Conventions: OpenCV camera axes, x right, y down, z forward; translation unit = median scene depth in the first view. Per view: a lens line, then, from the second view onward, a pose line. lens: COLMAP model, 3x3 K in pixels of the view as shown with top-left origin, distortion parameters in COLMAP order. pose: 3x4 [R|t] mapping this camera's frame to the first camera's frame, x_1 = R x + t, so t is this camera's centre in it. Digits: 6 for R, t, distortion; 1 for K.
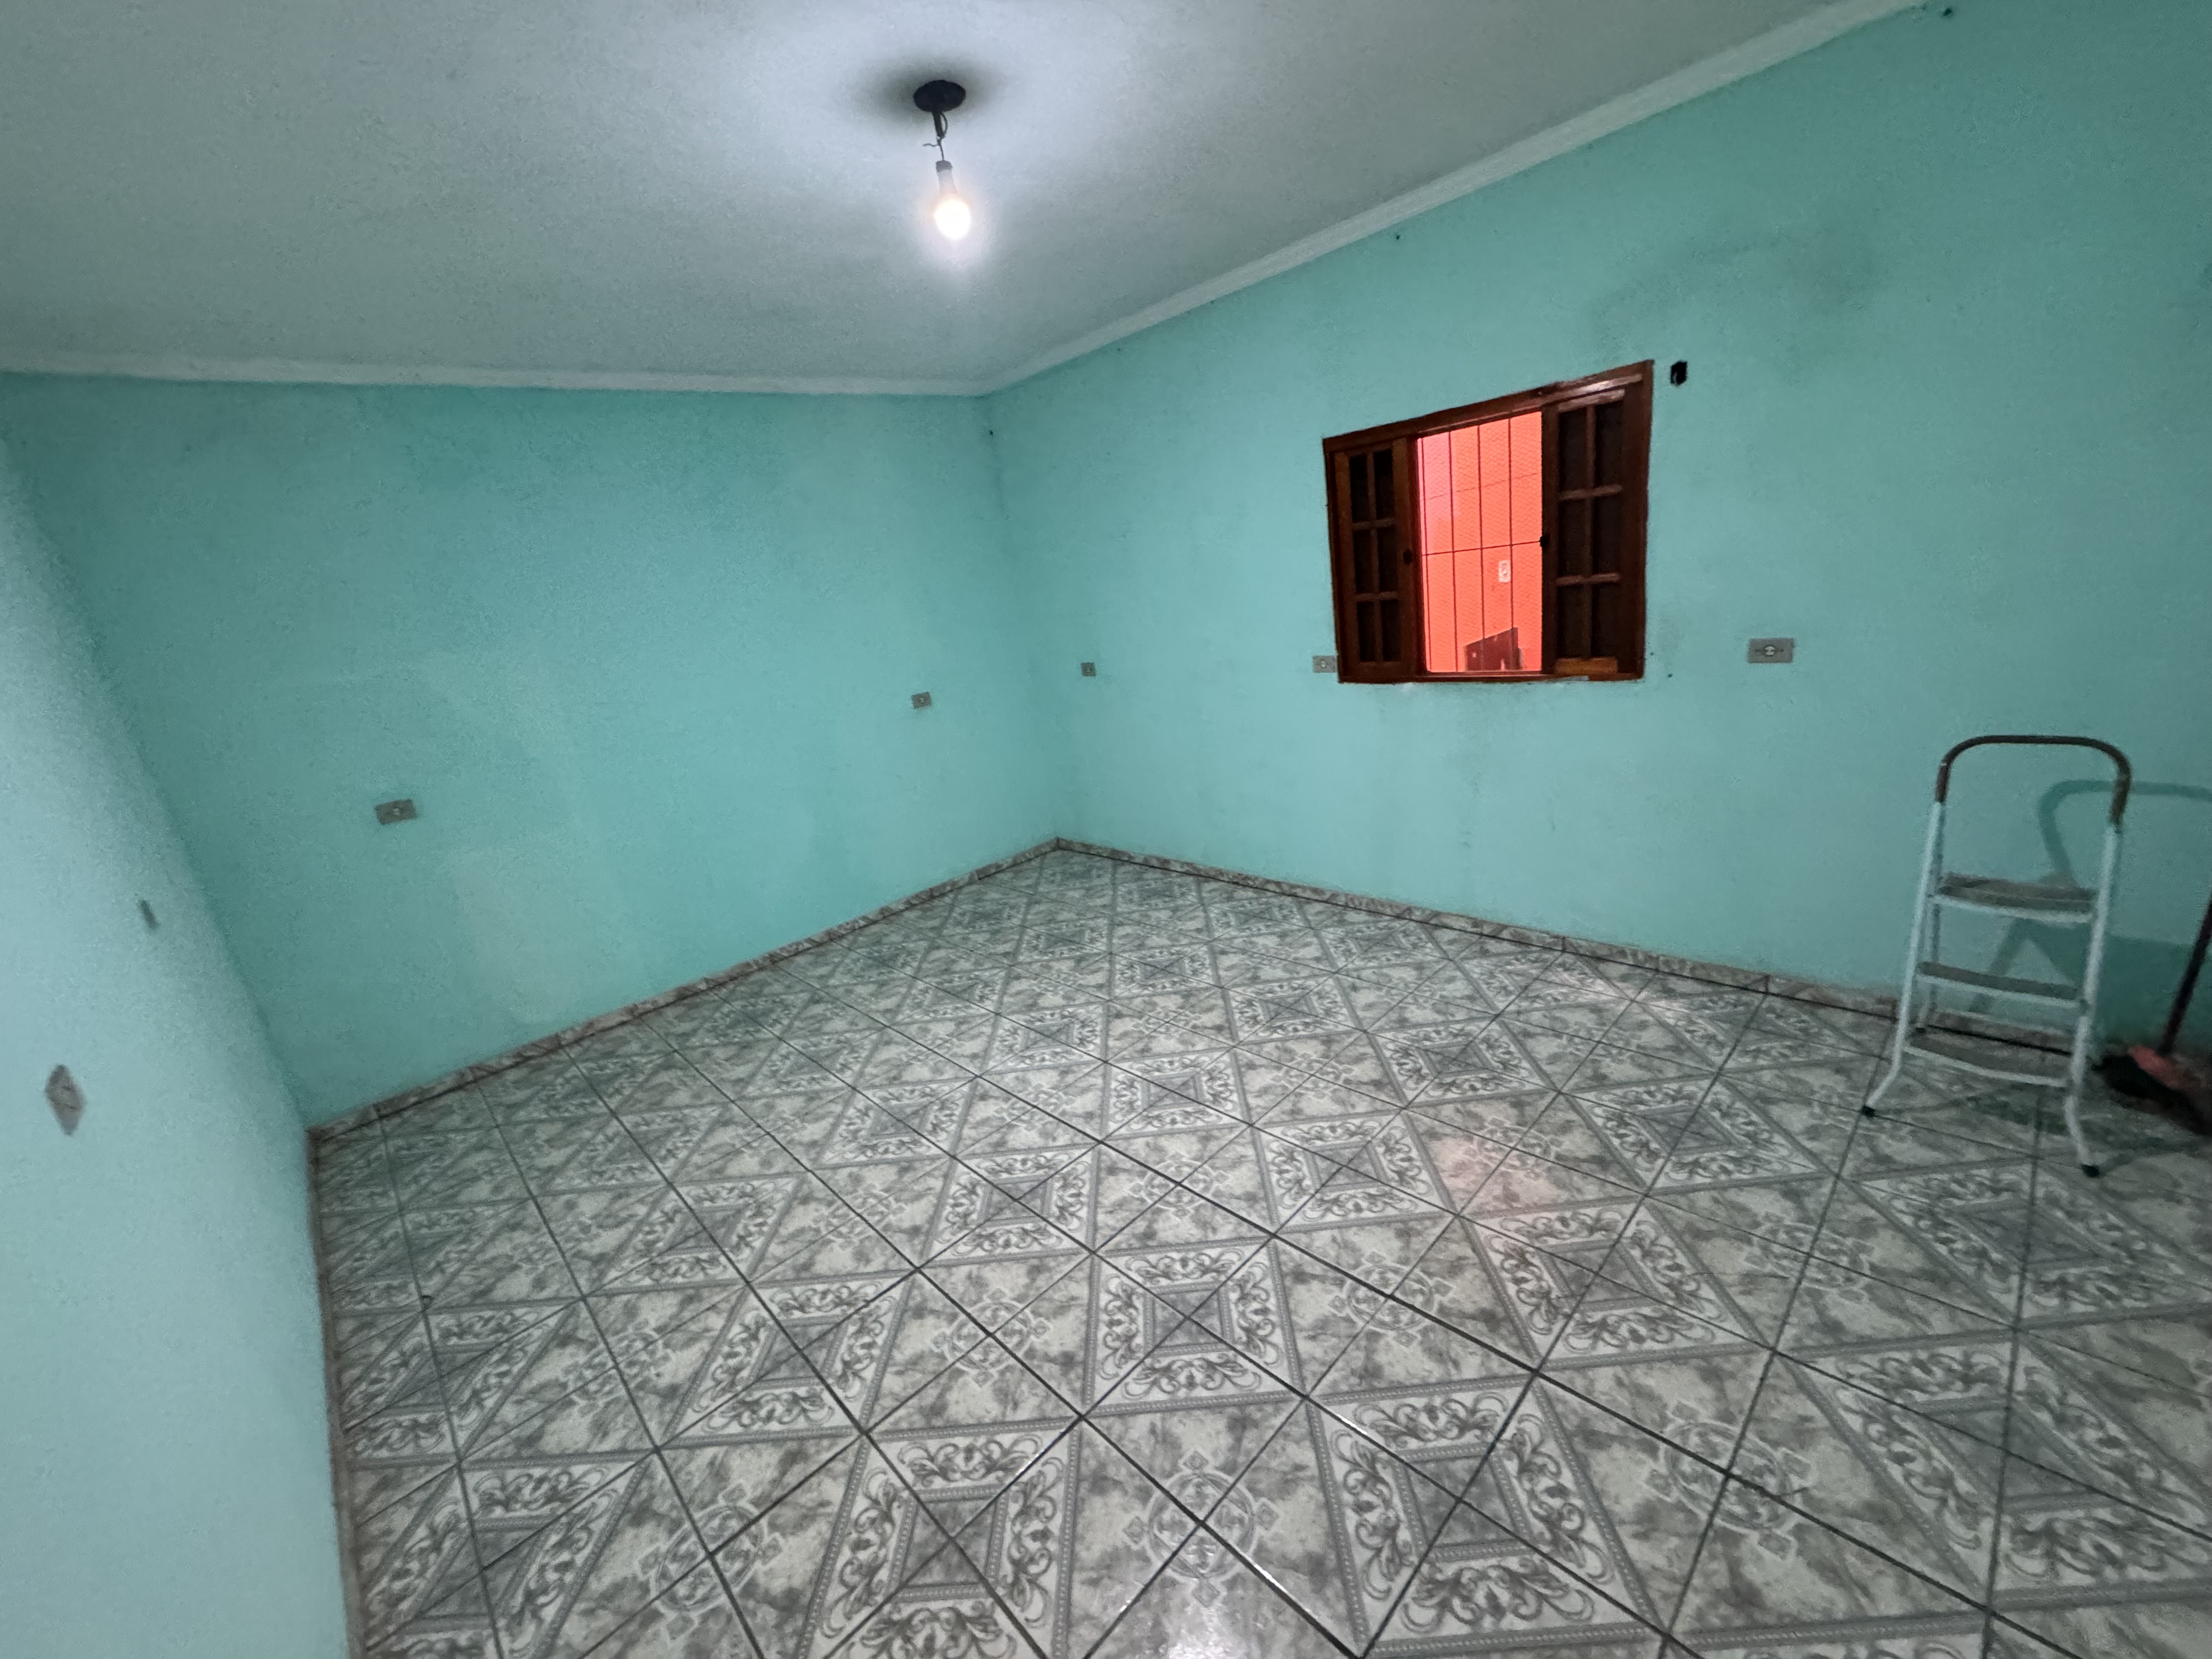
lens RADIAL K [[889.6, 0, 1109.1], [0, 889.6, 823.0], [0, 0, 1]] dist [-0.000185, 0.000249]
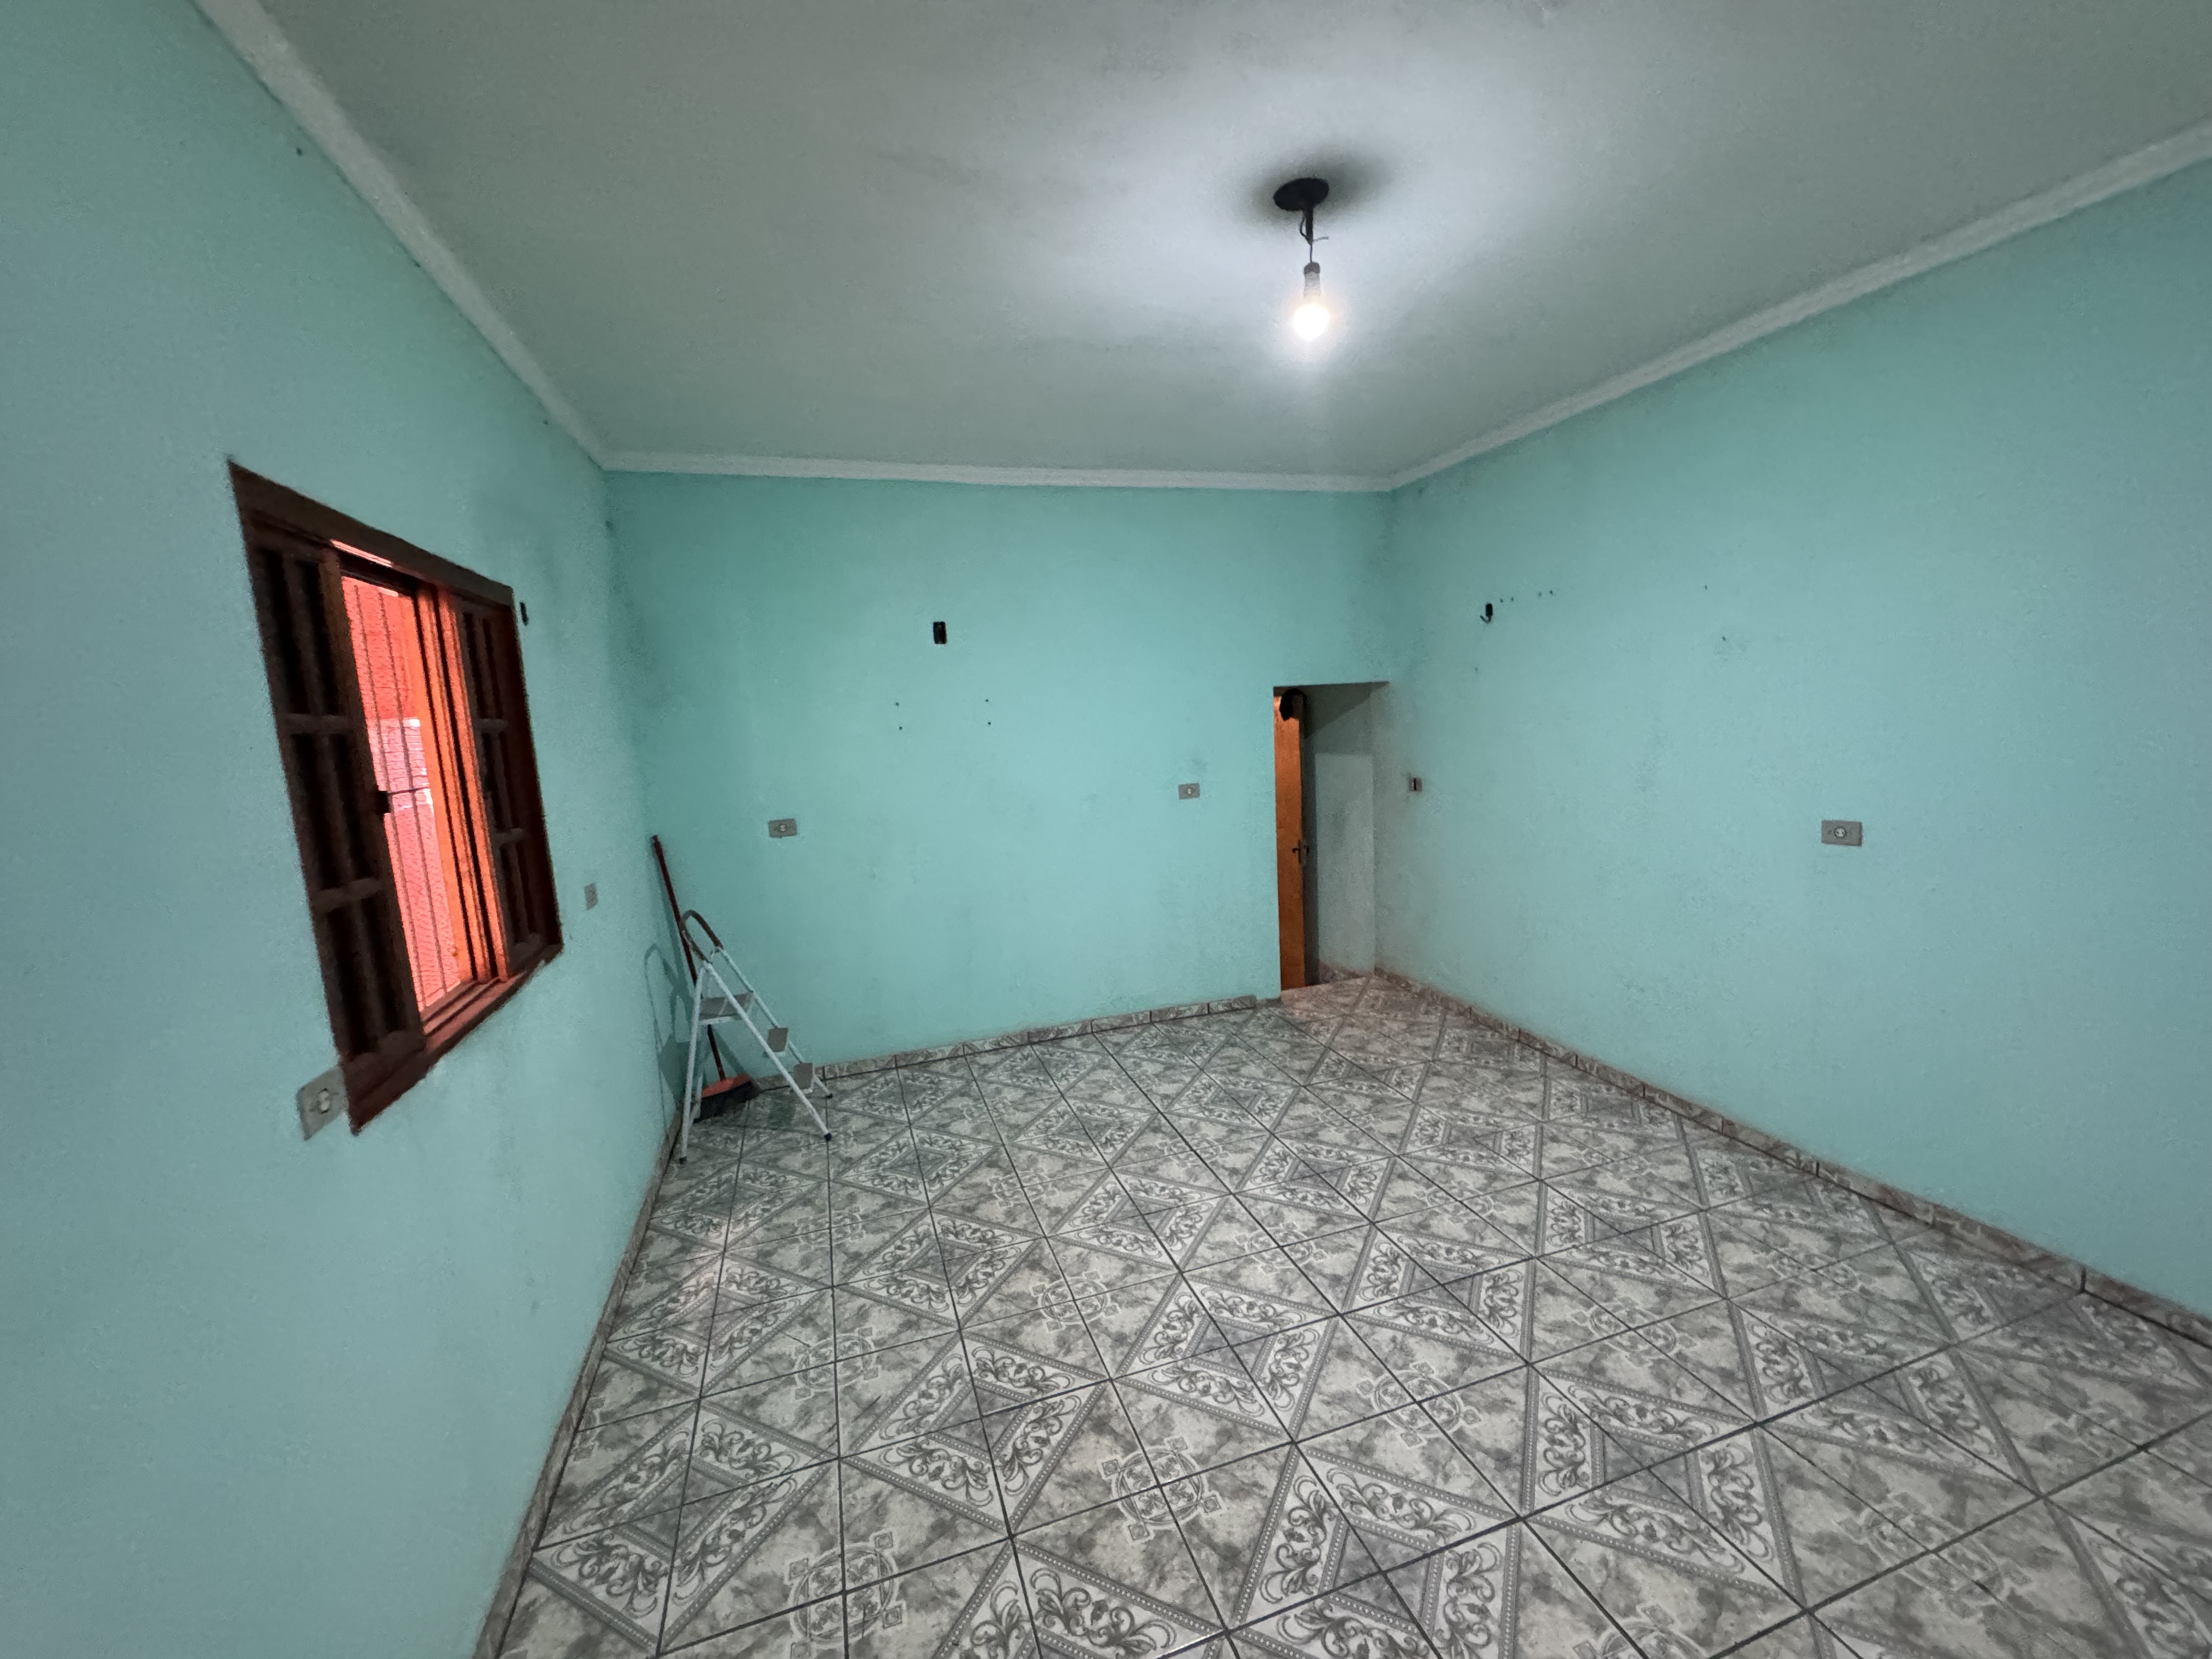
lens RADIAL K [[889.6, 0, 1109.1], [0, 889.6, 823.0], [0, 0, 1]] dist [-0.000185, 0.000249]
pose [[-0.888886, 0.131132, 0.438961, -0.244158], [0.284745, 0.908744, 0.305130, -0.396634], [-0.358891, 0.396218, -0.845109, 1.556599]]
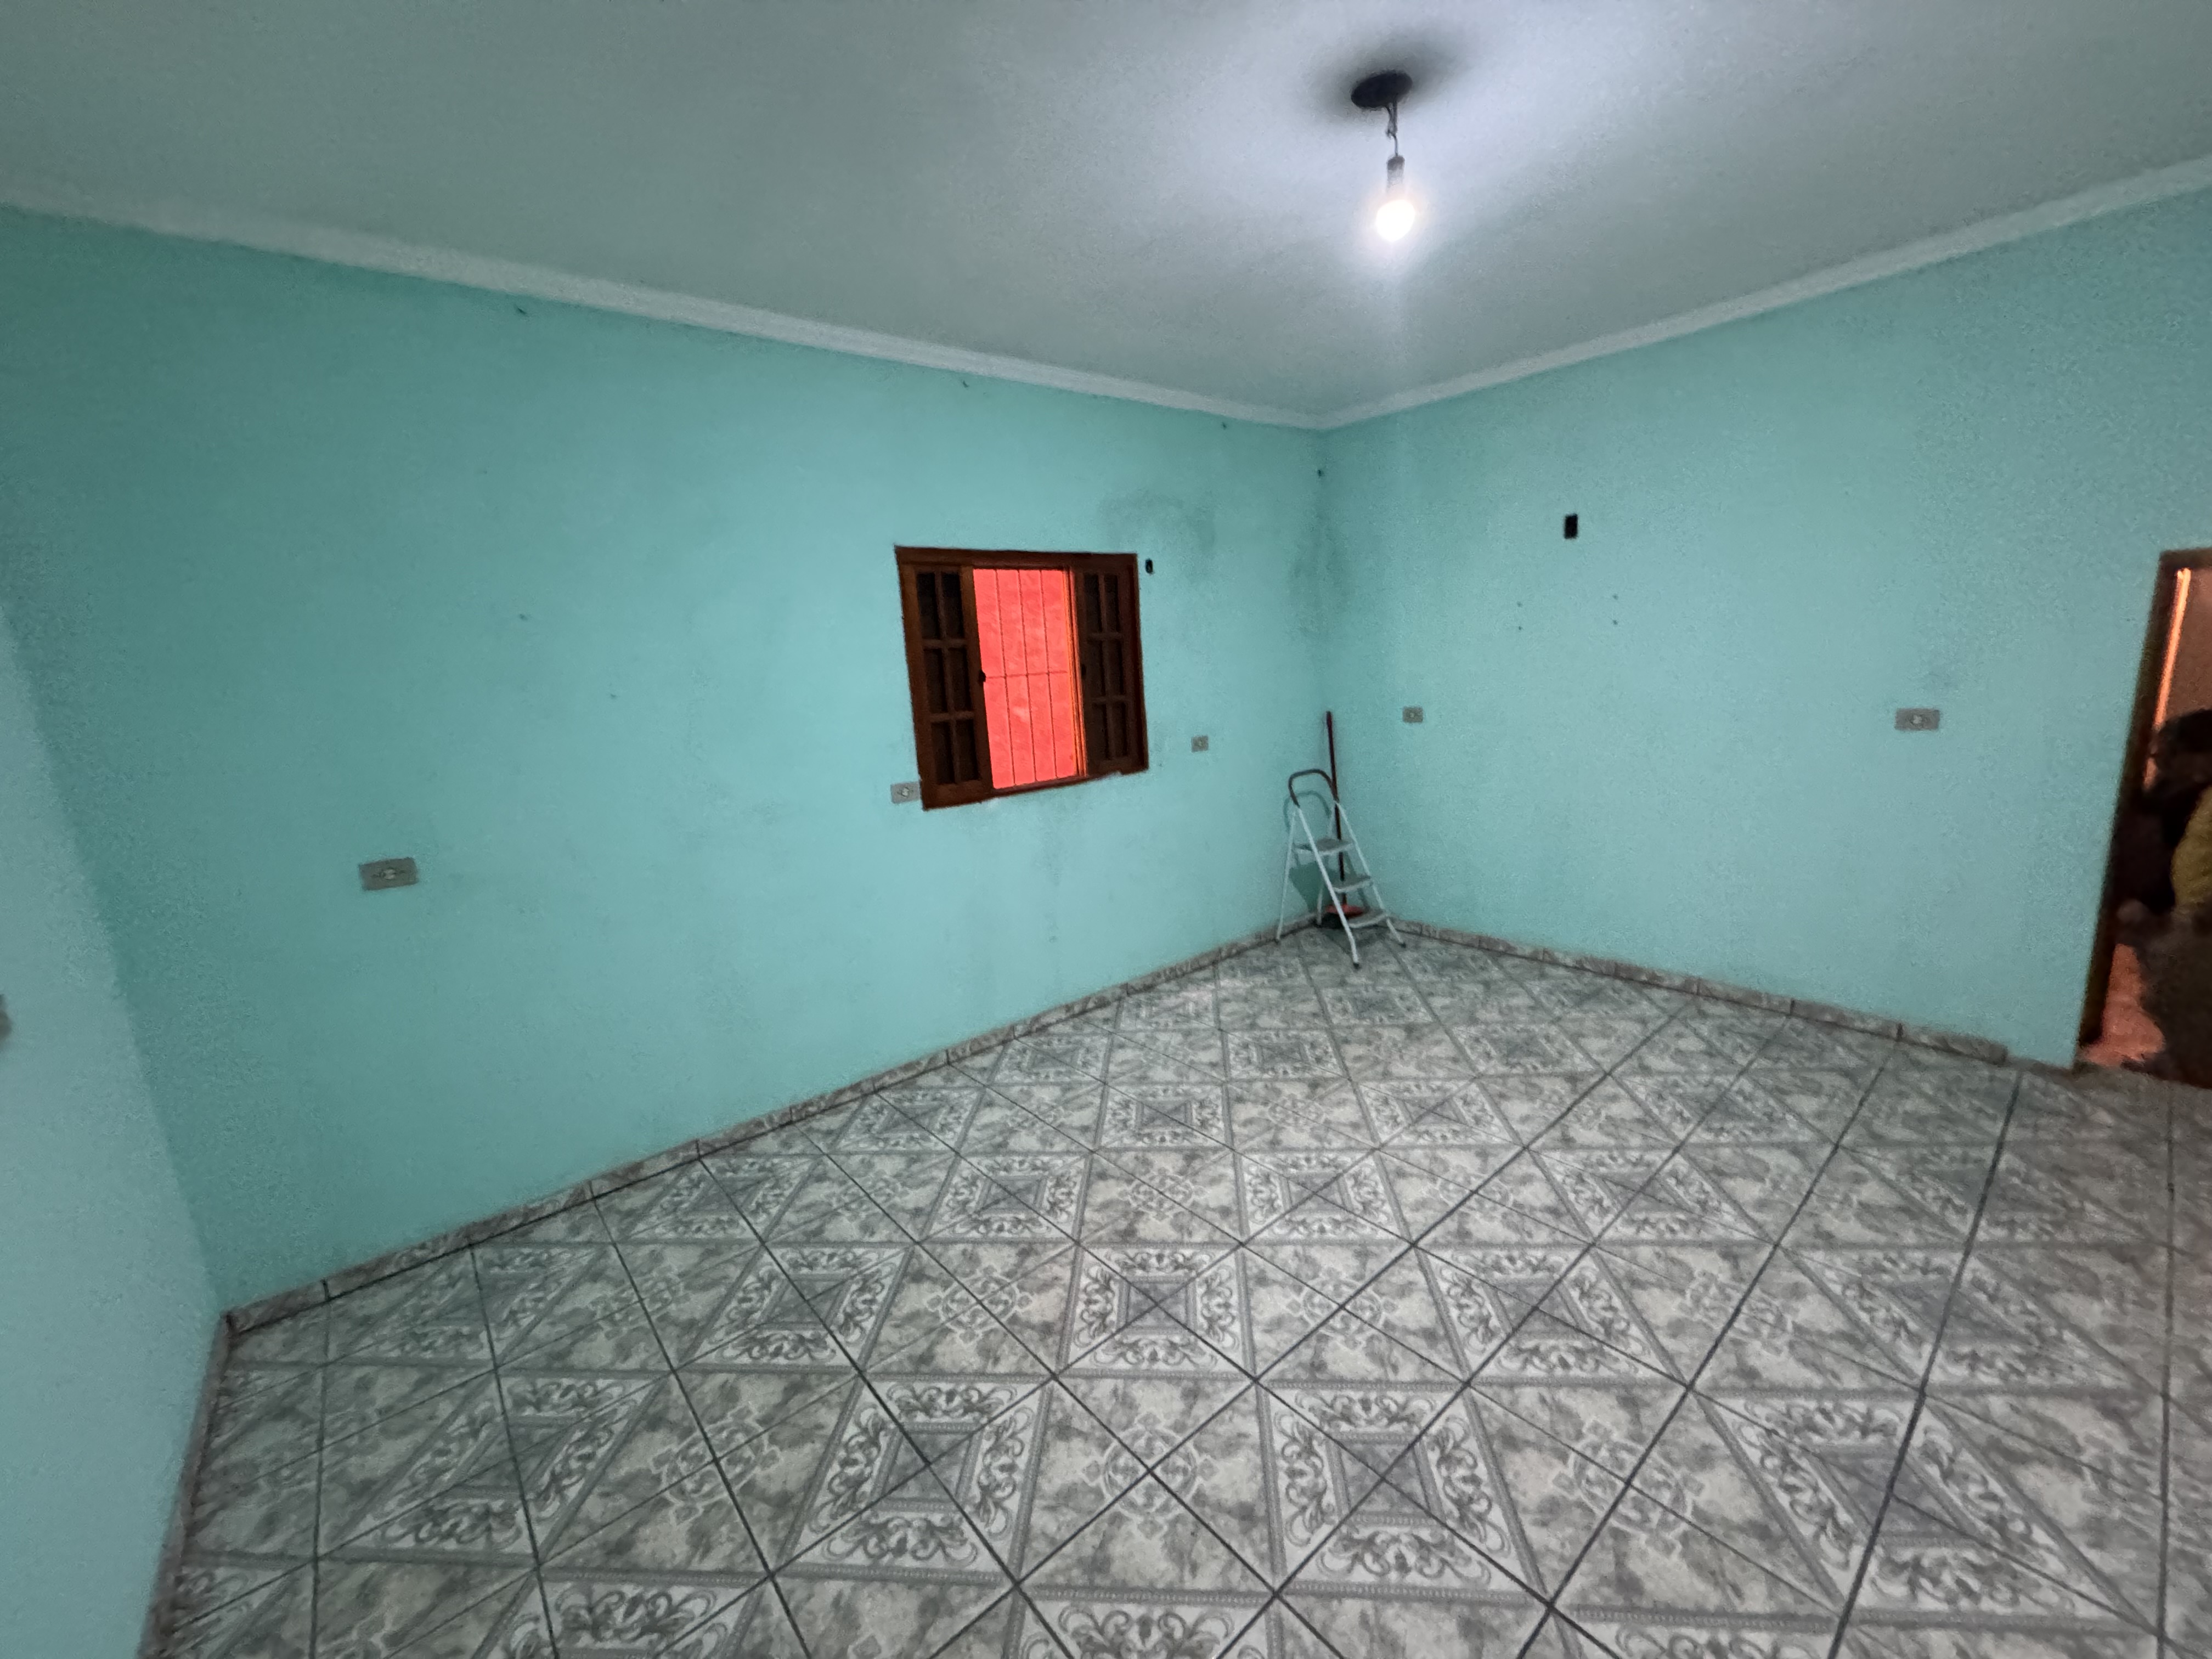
lens RADIAL K [[889.6, 0, 1109.1], [0, 889.6, 823.0], [0, 0, 1]] dist [-0.000185, 0.000249]
pose [[0.058509, -0.058568, 0.996567, -0.843862], [0.322109, 0.945992, 0.036684, -0.161278], [-0.944893, 0.318857, 0.074215, 1.036860]]
